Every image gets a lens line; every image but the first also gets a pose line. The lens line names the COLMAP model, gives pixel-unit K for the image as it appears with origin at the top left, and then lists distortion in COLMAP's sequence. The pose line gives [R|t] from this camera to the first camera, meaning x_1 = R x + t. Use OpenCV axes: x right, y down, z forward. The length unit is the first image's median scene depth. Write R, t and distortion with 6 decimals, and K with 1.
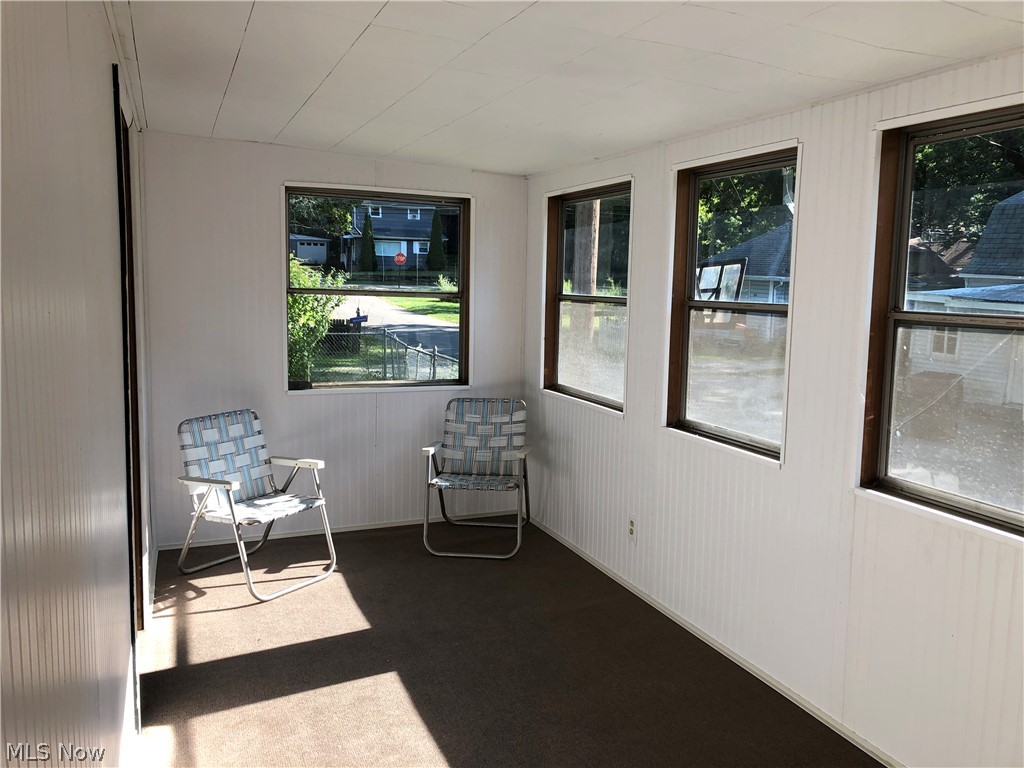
lens RADIAL K [[849.0, 0, 517.6], [0, 849.0, 377.5], [0, 0, 1]] dist [0.044255, -0.031348]
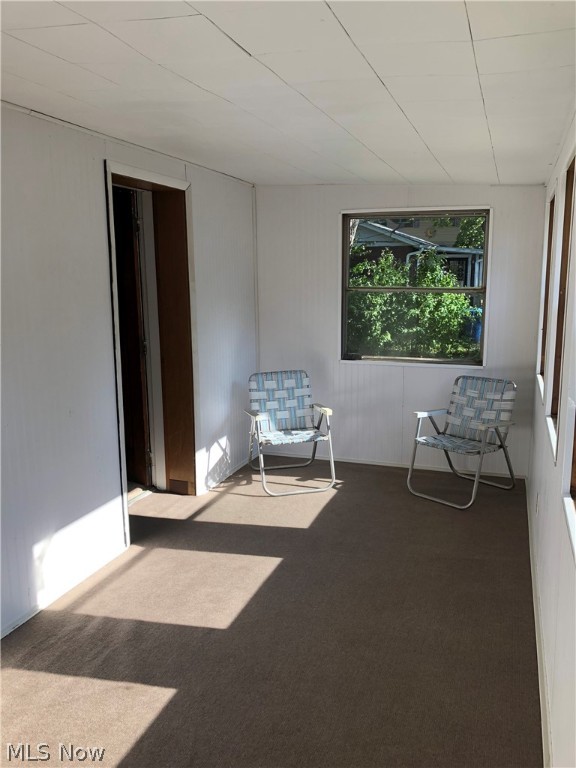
lens RADIAL K [[636.7, 0, 293.9], [0, 636.7, 386.2], [0, 0, 1]] dist [0.044255, -0.031348]
pose [[0.755546, 0.099540, -0.647490, 0.402630], [-0.061997, 0.994817, 0.080593, -0.023571], [0.652156, -0.020749, 0.757801, 0.154263]]
